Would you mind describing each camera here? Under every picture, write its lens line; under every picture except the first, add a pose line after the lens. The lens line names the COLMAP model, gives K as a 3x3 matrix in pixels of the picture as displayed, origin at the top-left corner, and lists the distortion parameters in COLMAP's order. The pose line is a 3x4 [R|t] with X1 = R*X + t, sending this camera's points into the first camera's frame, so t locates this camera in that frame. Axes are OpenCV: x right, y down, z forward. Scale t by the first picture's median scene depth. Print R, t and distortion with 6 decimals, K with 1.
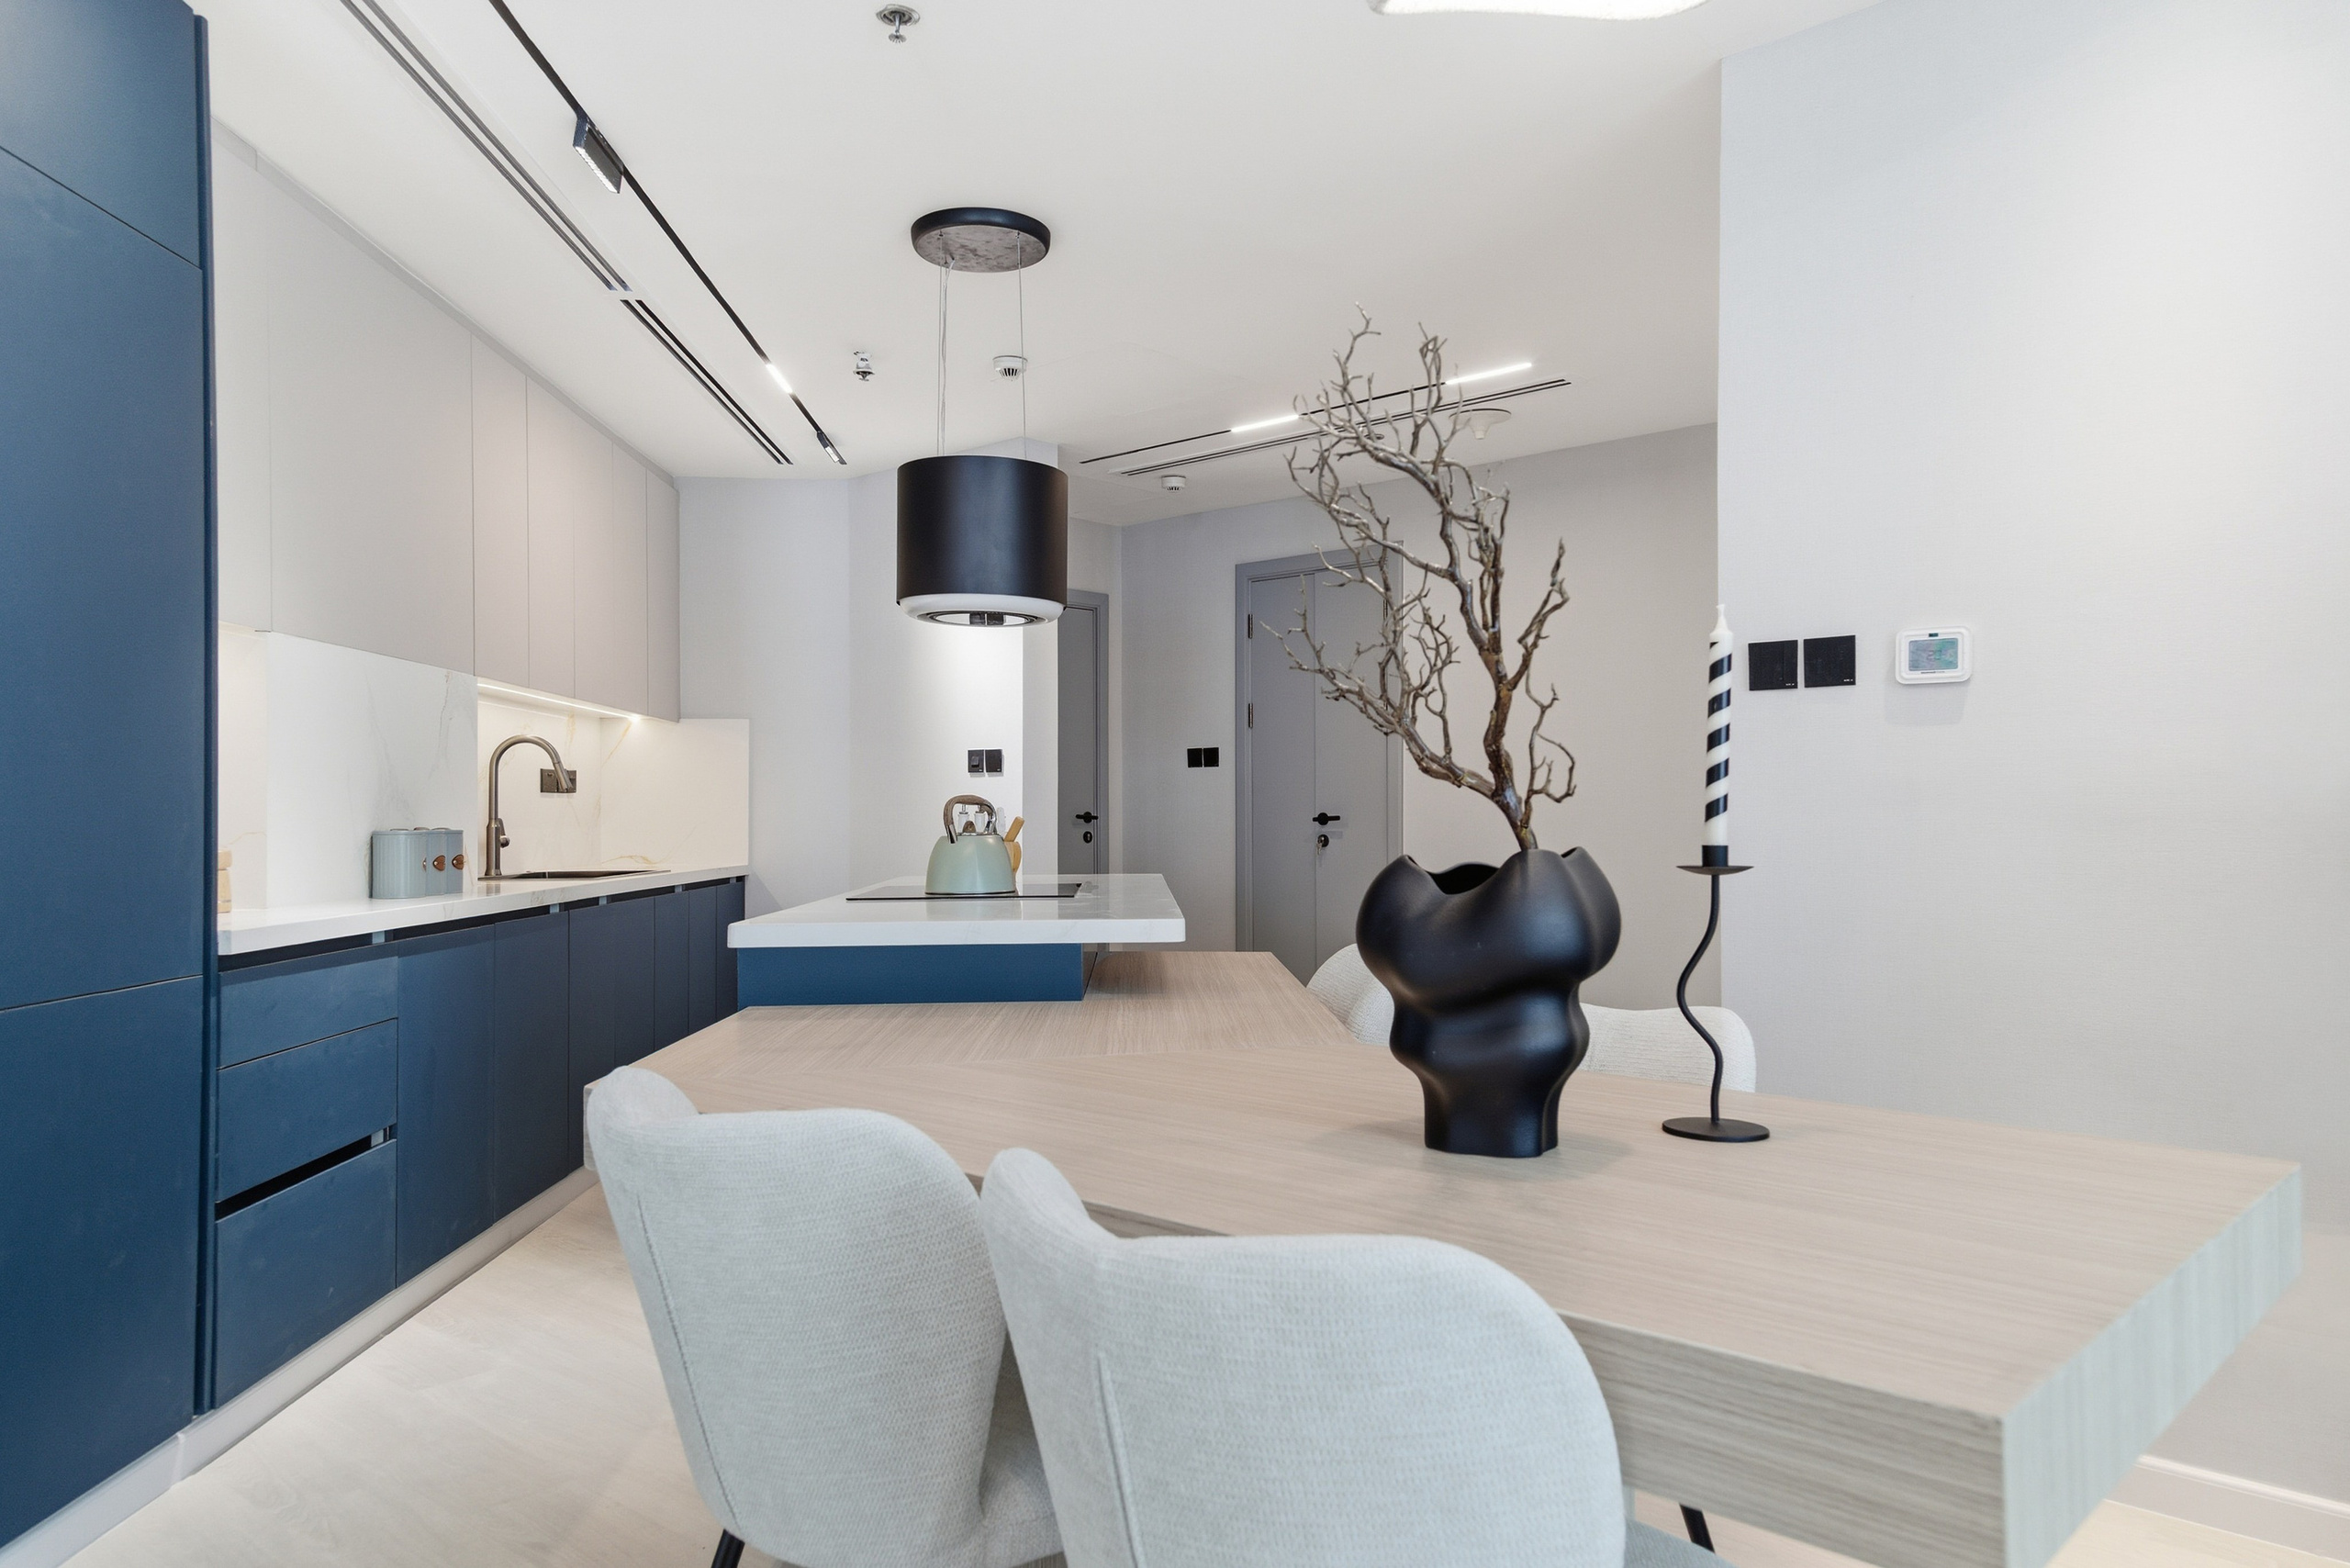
lens RADIAL K [[1552.8, 0, 1181.9], [0, 1552.8, 784.4], [0, 0, 1]] dist [0.028611, -0.000988]
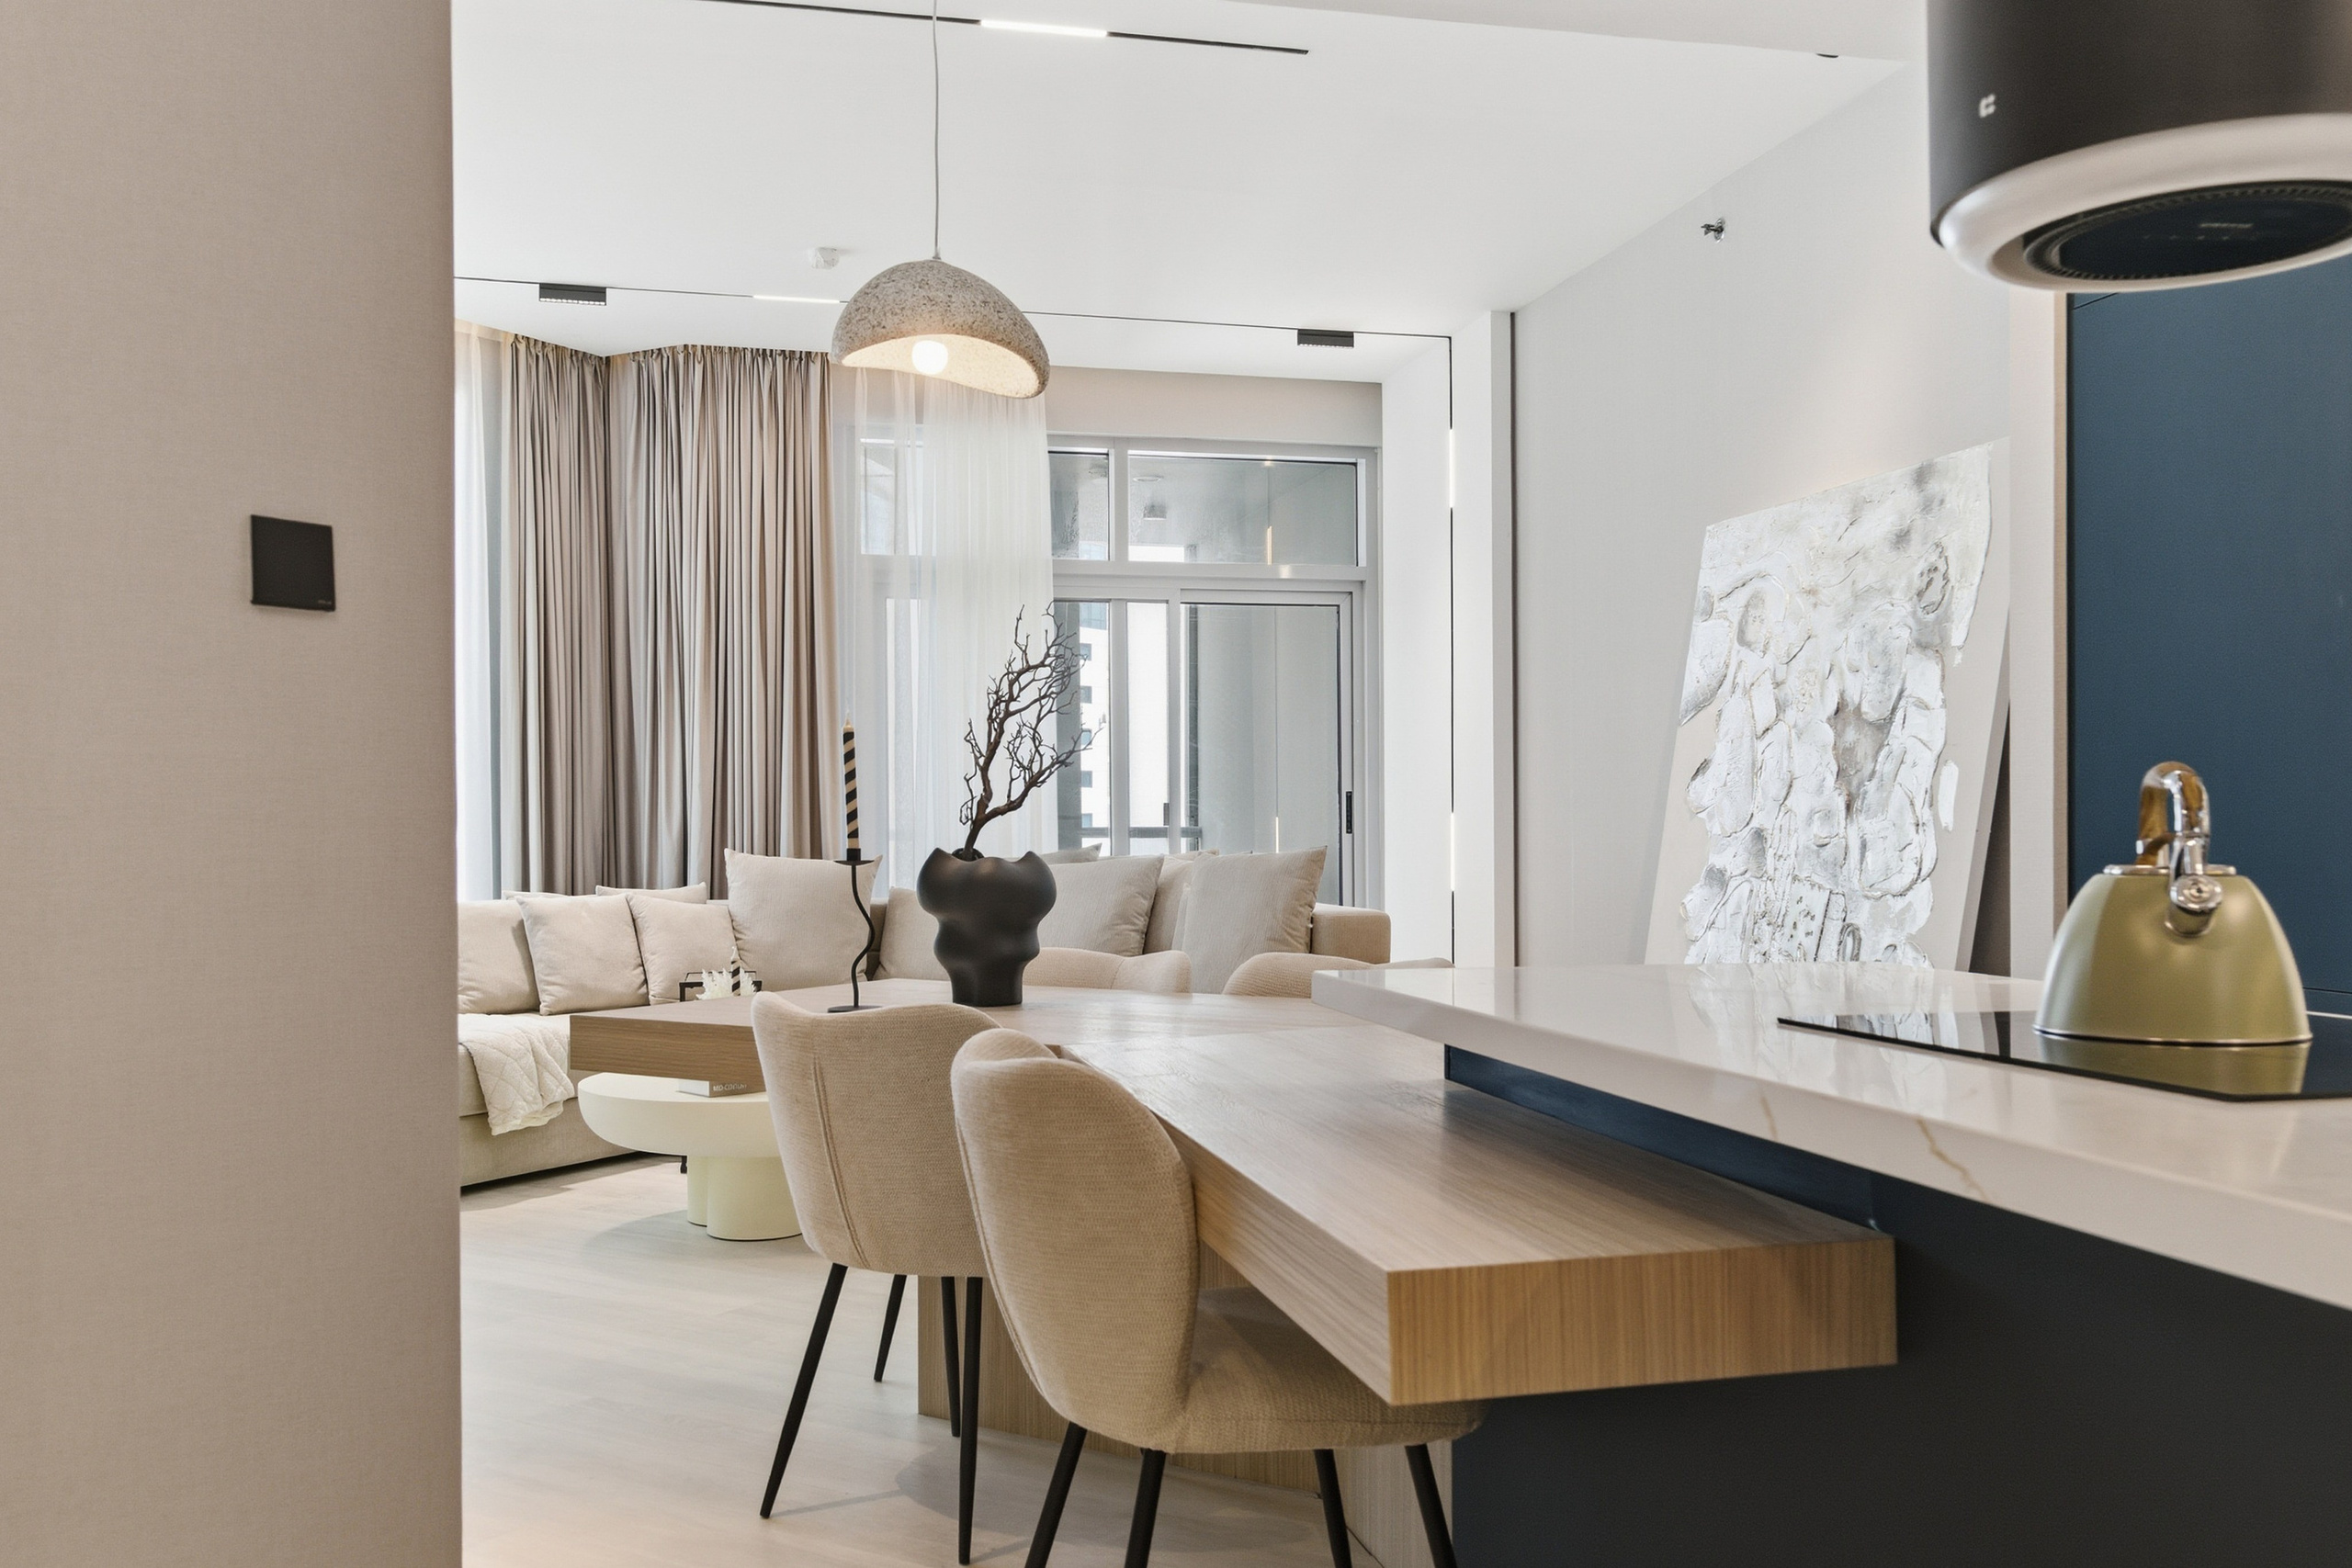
lens RADIAL K [[1929.1, 0, 1176.2], [0, 1929.1, 795.9], [0, 0, 1]] dist [-0.004897, -0.000791]
pose [[-0.986789, 0.007928, -0.161815, 0.141709], [0.012696, 0.999514, -0.028454, 0.020749], [0.161511, -0.030132, -0.986411, 1.446942]]
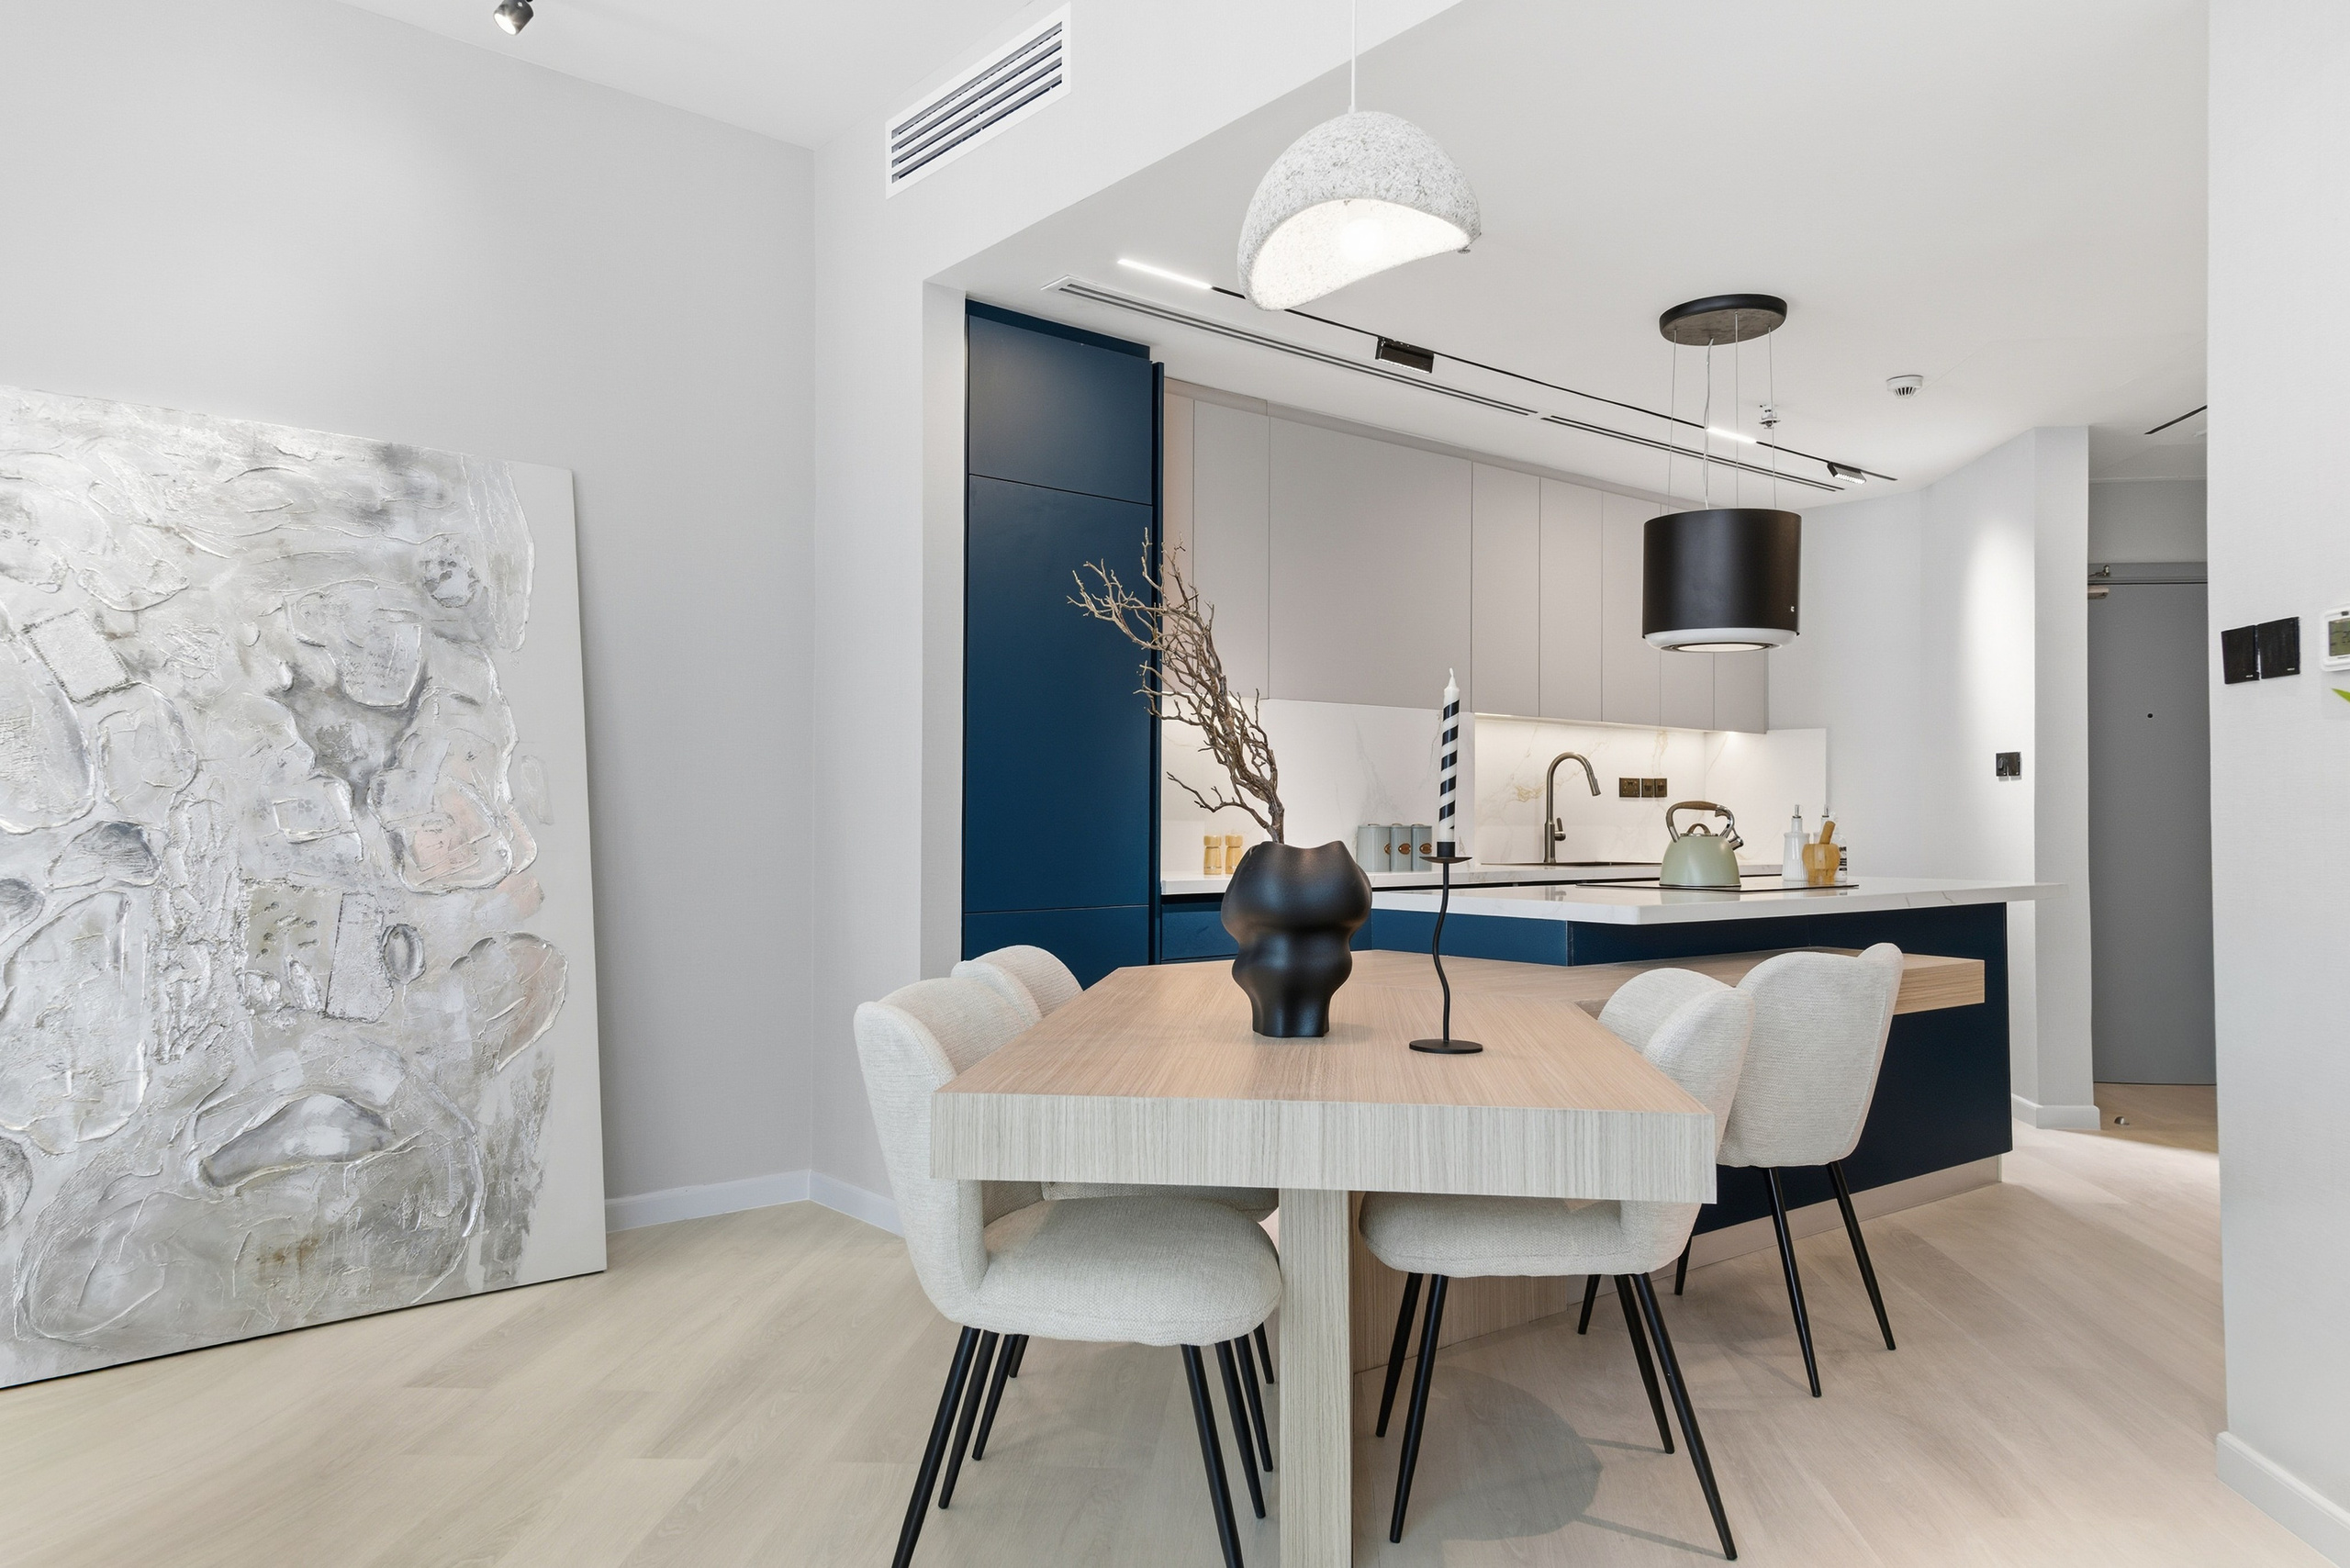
lens RADIAL K [[1552.8, 0, 1172.3], [0, 1552.8, 788.8], [0, 0, 1]] dist [0.028611, -0.000988]
pose [[0.589739, -0.007356, -0.807560, 0.576706], [0.008830, 0.999957, -0.002659, -0.003145], [0.807546, -0.005563, 0.589779, -0.007194]]
